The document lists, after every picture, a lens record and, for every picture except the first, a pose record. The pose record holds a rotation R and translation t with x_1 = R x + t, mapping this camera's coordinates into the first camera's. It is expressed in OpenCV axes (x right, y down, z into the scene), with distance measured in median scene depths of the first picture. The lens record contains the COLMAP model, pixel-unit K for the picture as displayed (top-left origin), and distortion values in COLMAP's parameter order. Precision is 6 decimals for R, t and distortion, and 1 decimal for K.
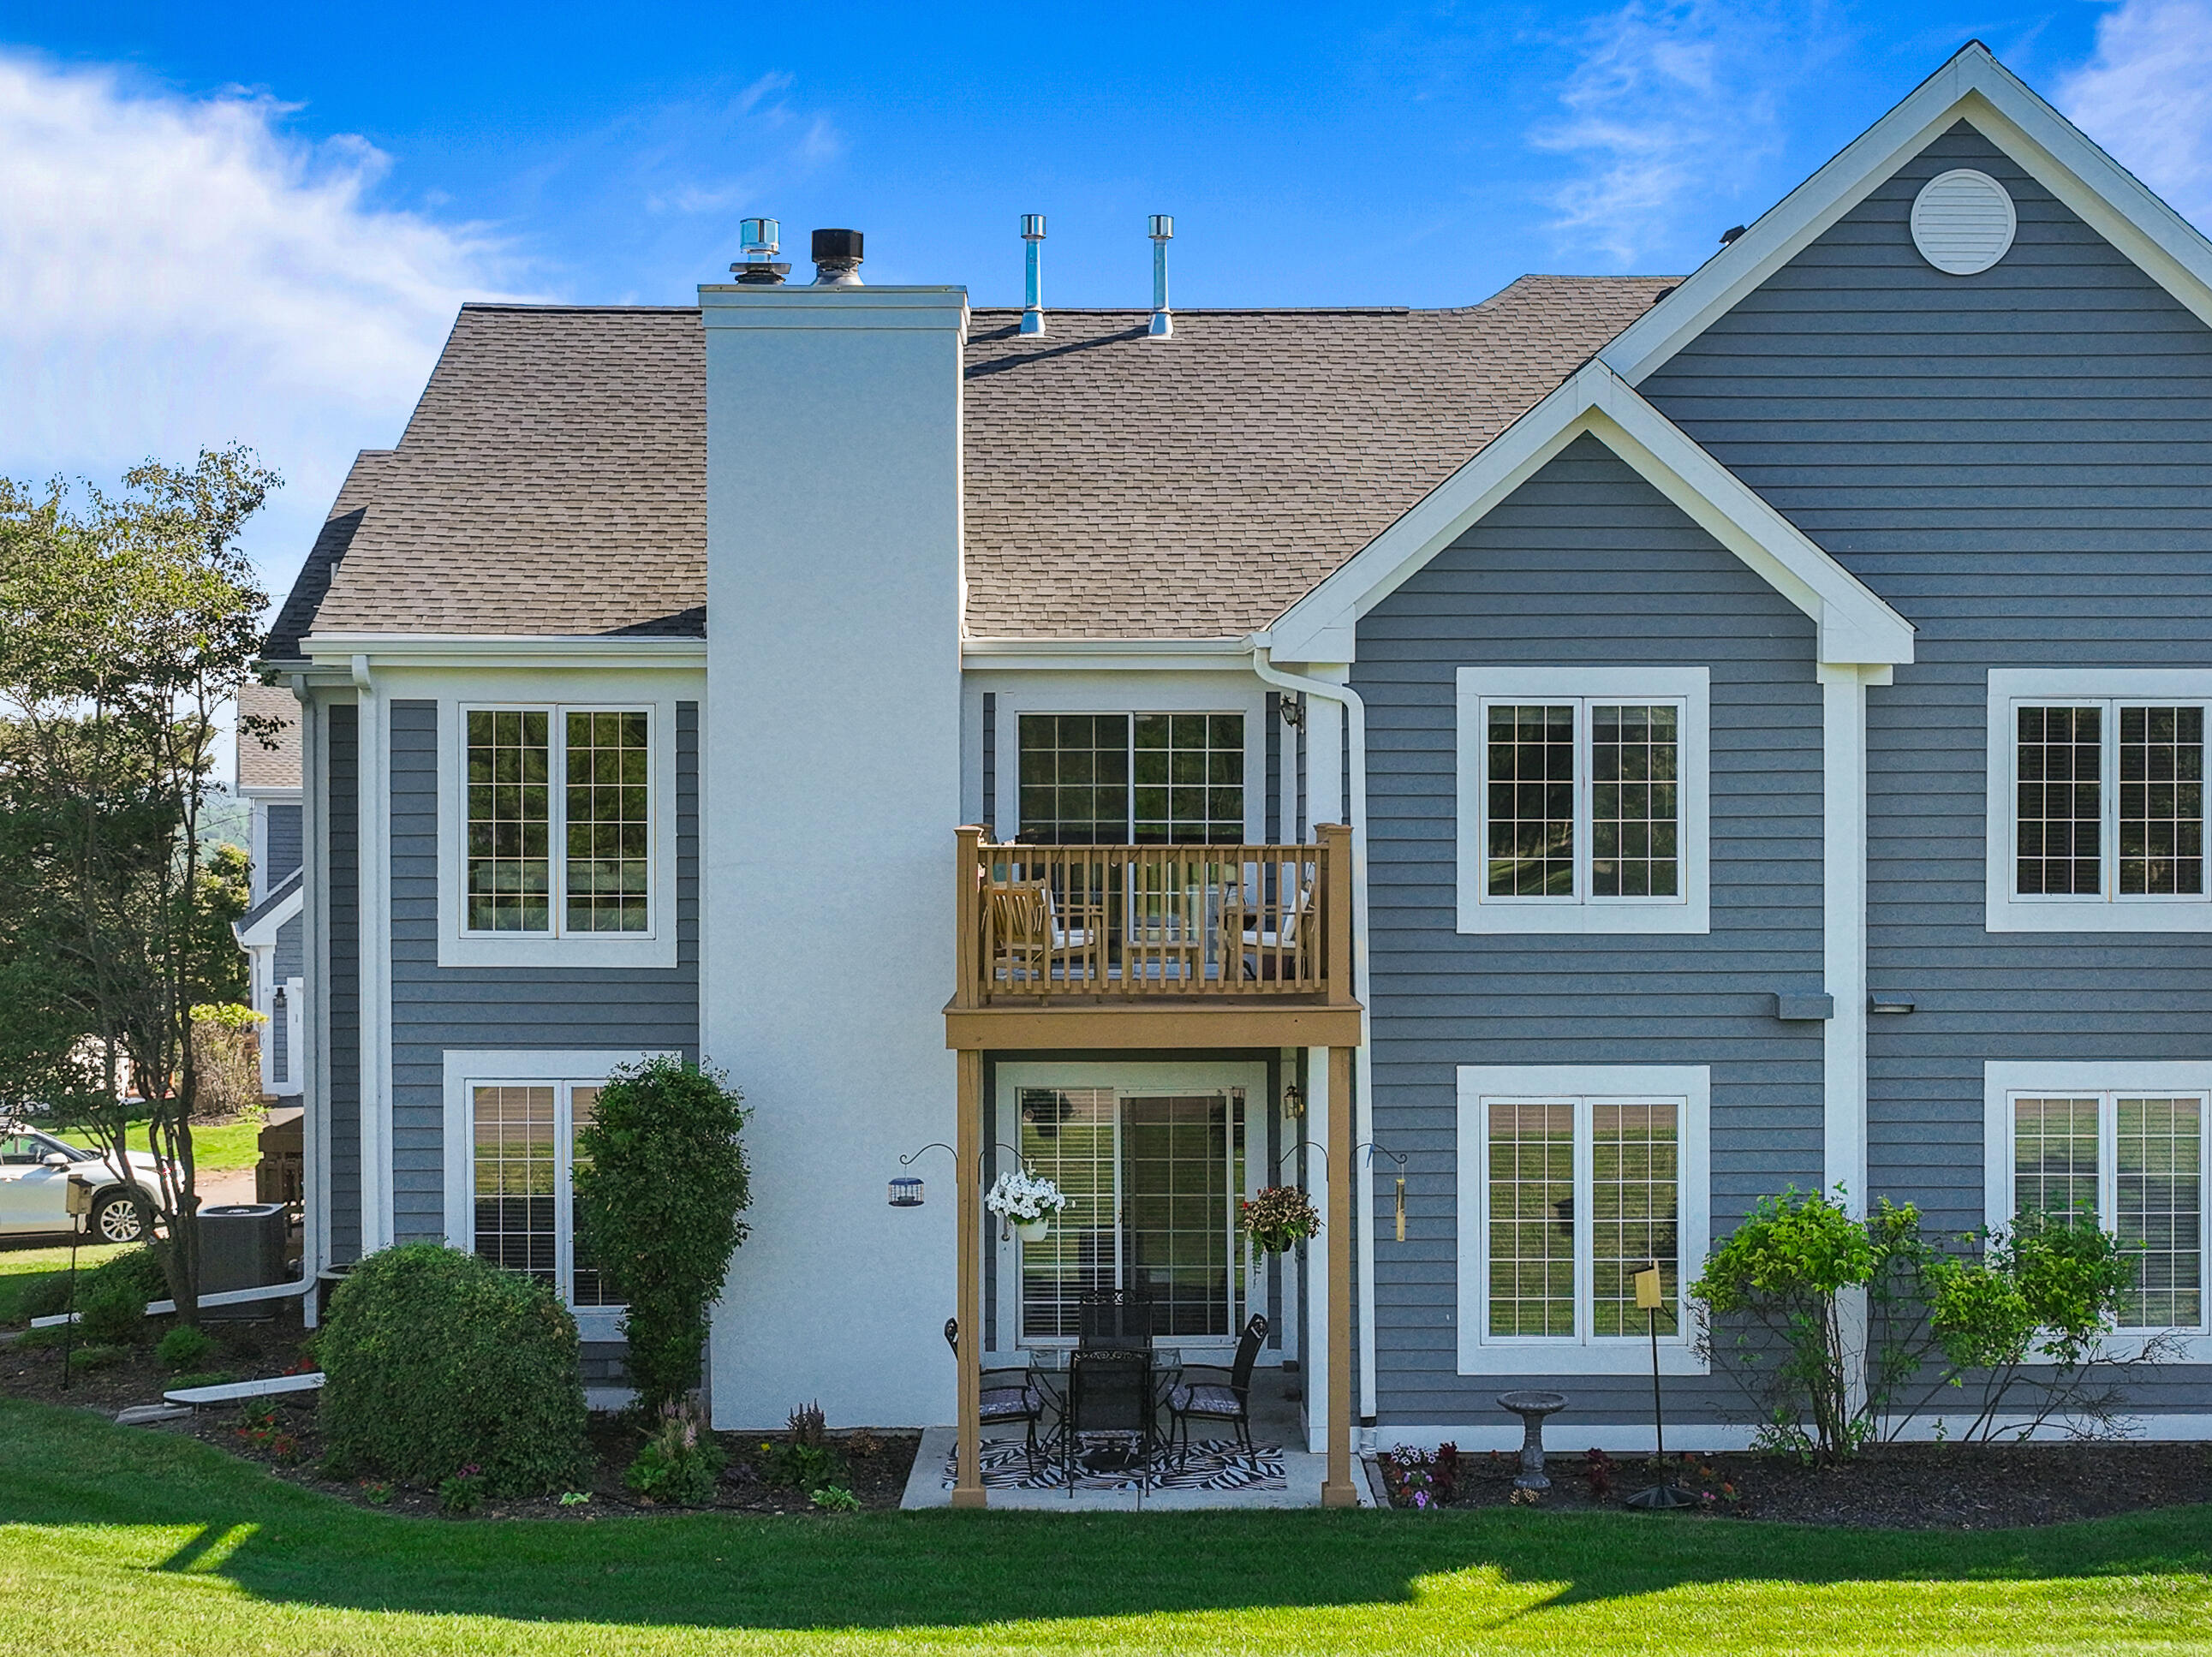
lens RADIAL K [[3135.3, 0, 1129.8], [0, 3135.3, 833.6], [0, 0, 1]] dist [0.005358, 0.016087]
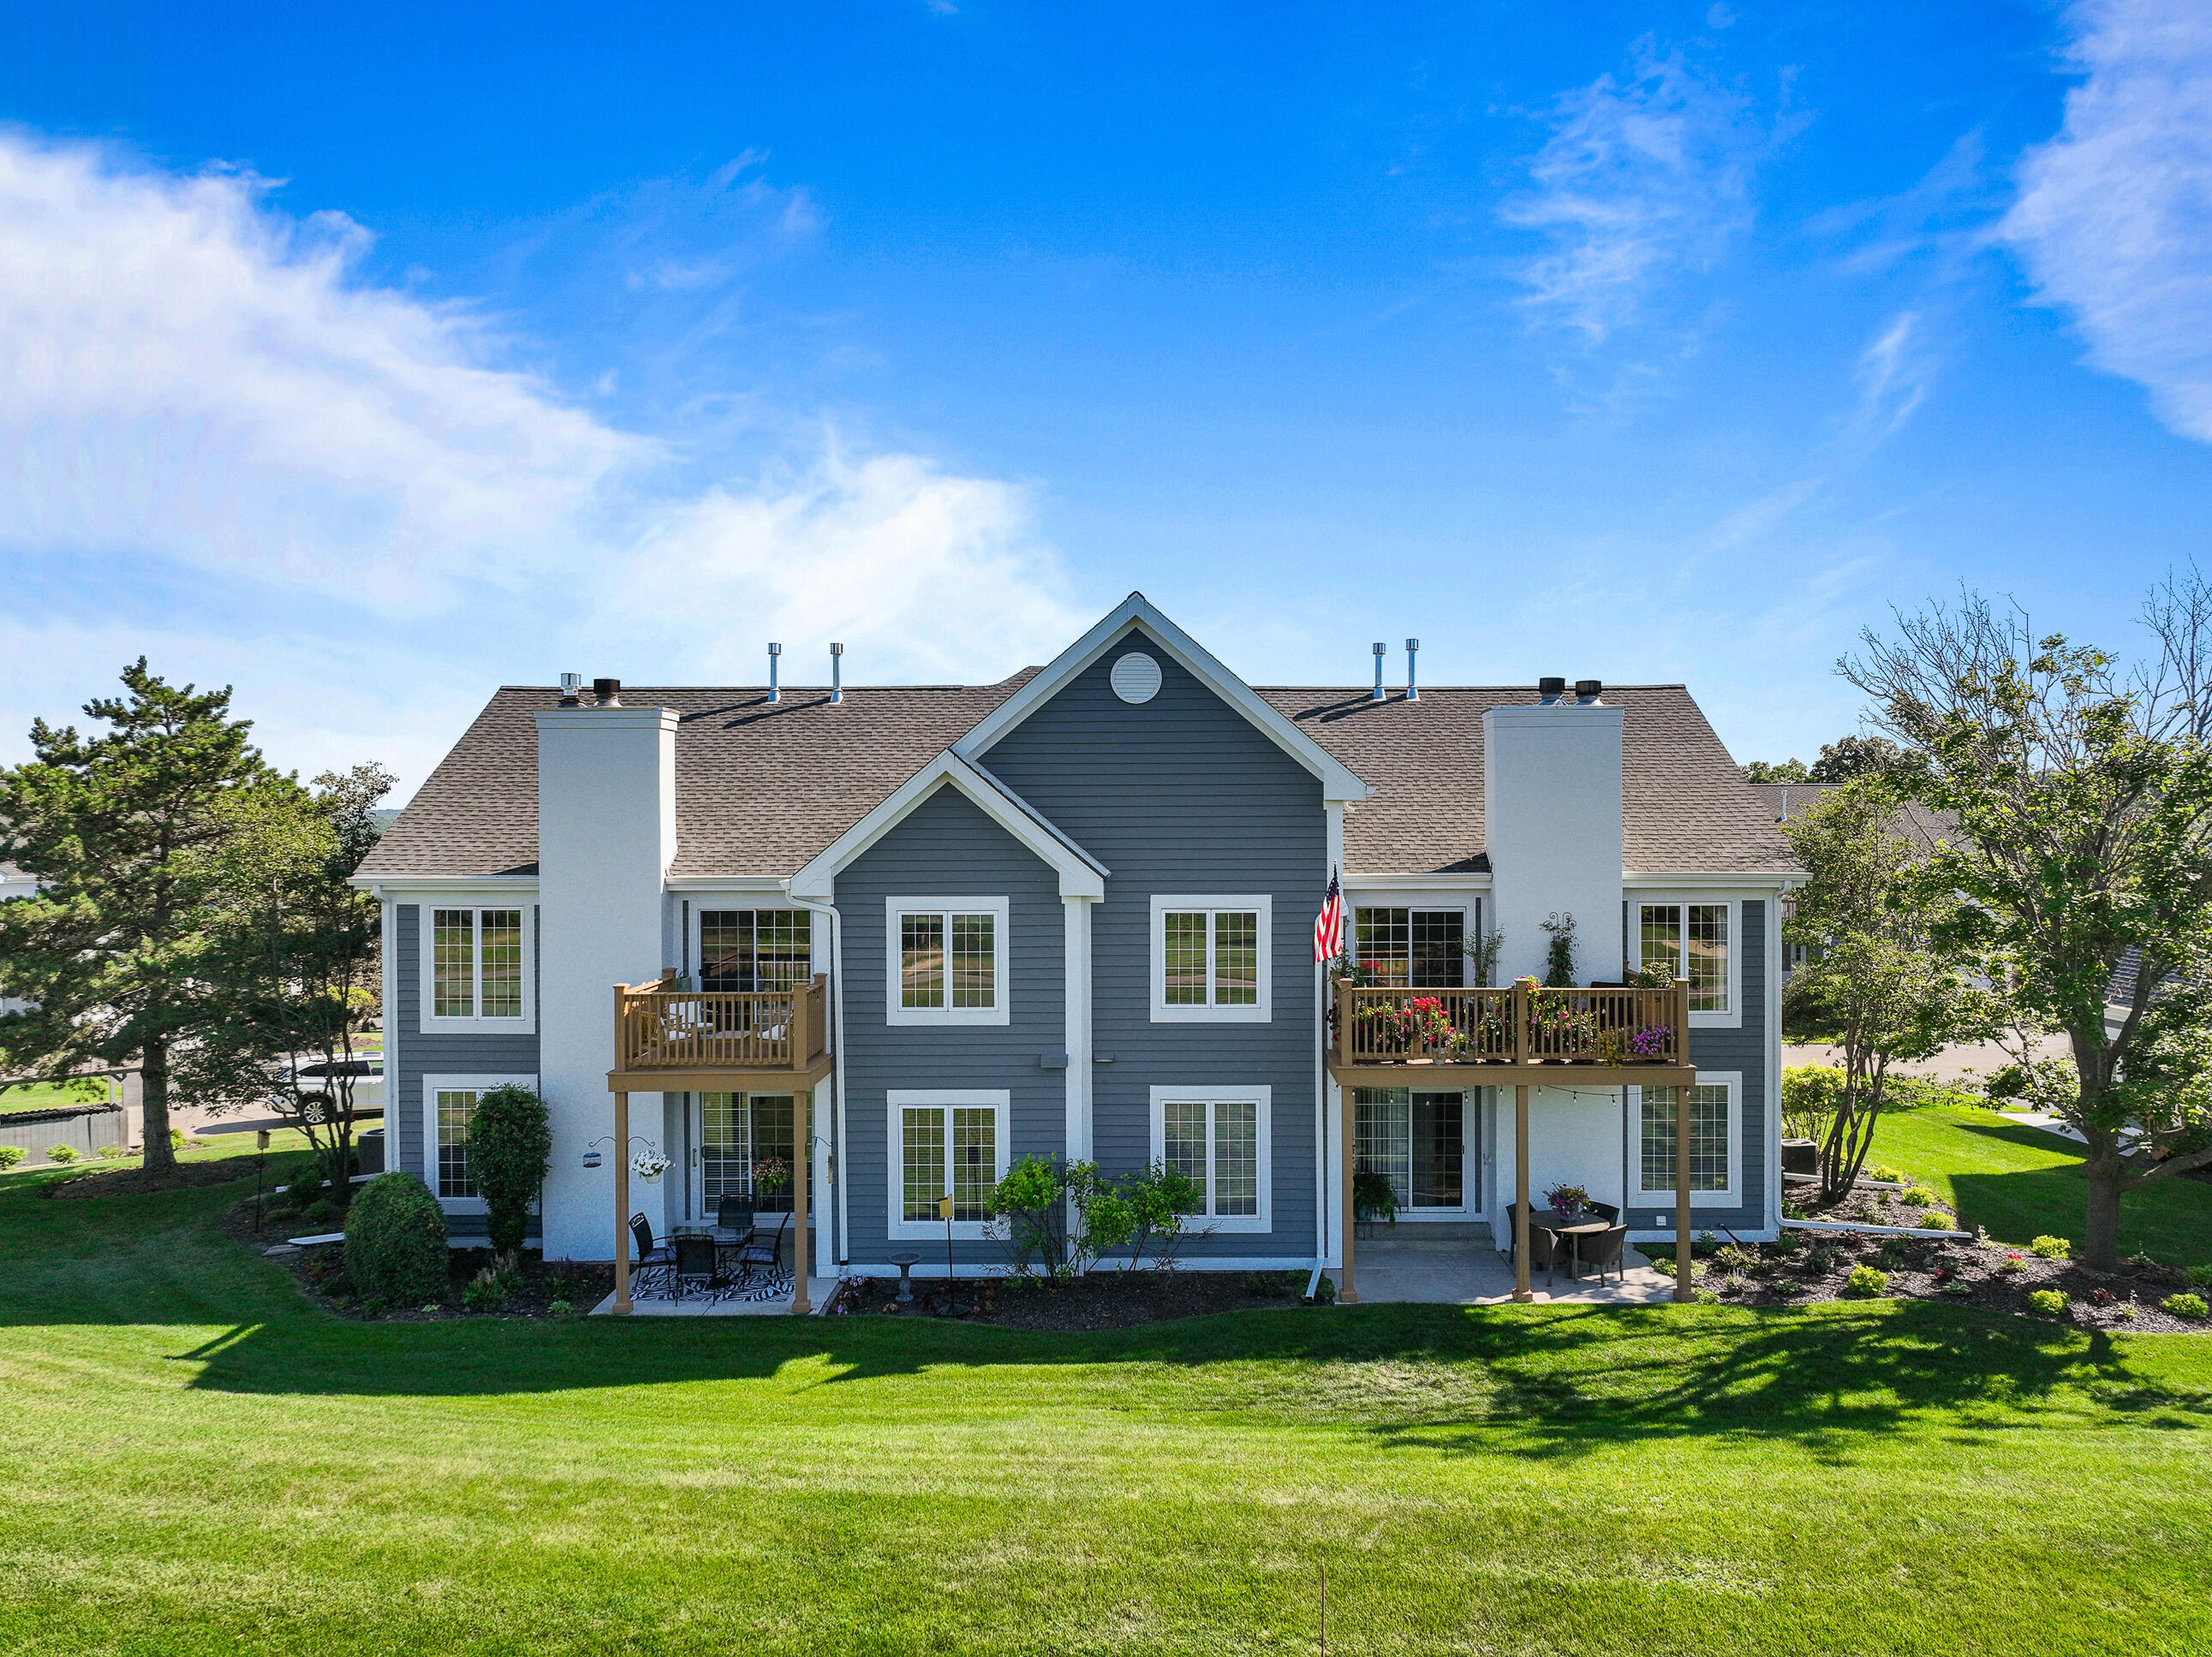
lens RADIAL K [[1602.8, 0, 1127.4], [0, 1602.8, 827.1], [0, 0, 1]] dist [0.006405, 0.002372]
pose [[0.999746, -0.002161, -0.022438, 0.285579], [0.002102, 0.999994, -0.002643, -0.095251], [0.022444, 0.002596, 0.999745, -0.050673]]
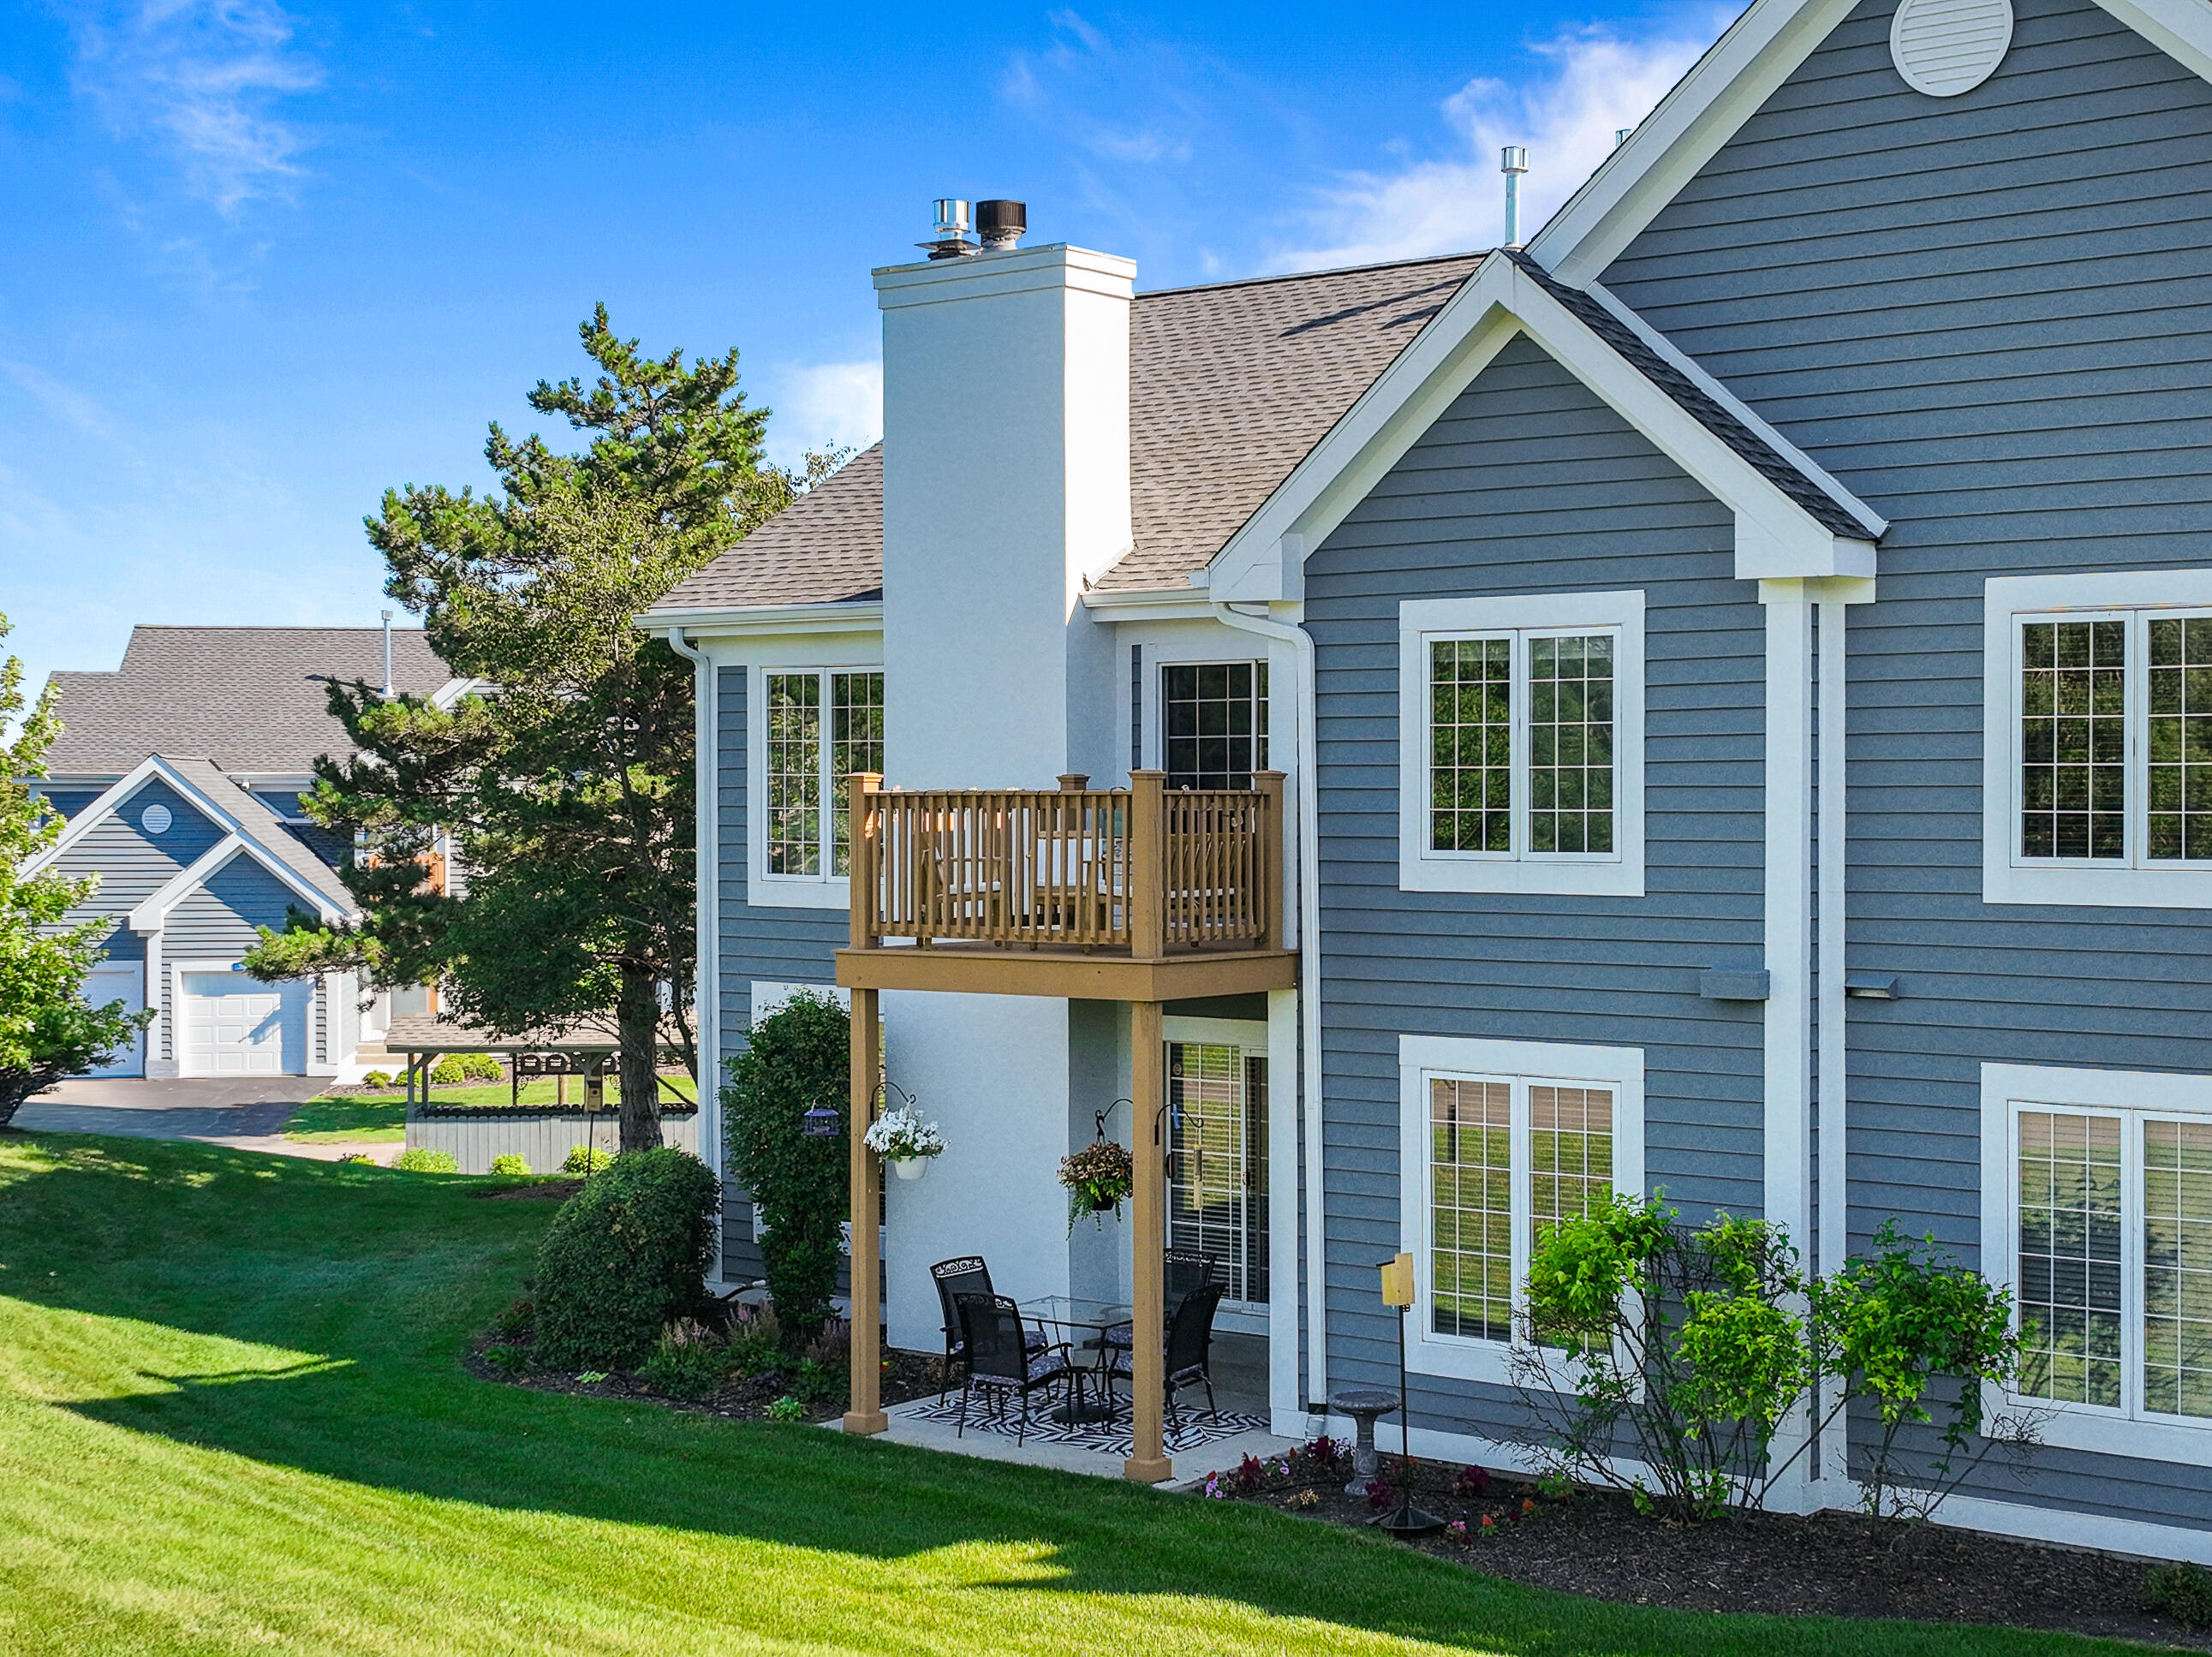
lens RADIAL K [[3135.3, 0, 1129.8], [0, 3135.3, 833.6], [0, 0, 1]] dist [0.005358, 0.016087]
pose [[0.776925, 0.008440, -0.629537, 0.619797], [-0.006961, 0.999964, 0.004815, 0.011164], [0.629555, 0.000641, 0.776956, 0.234147]]
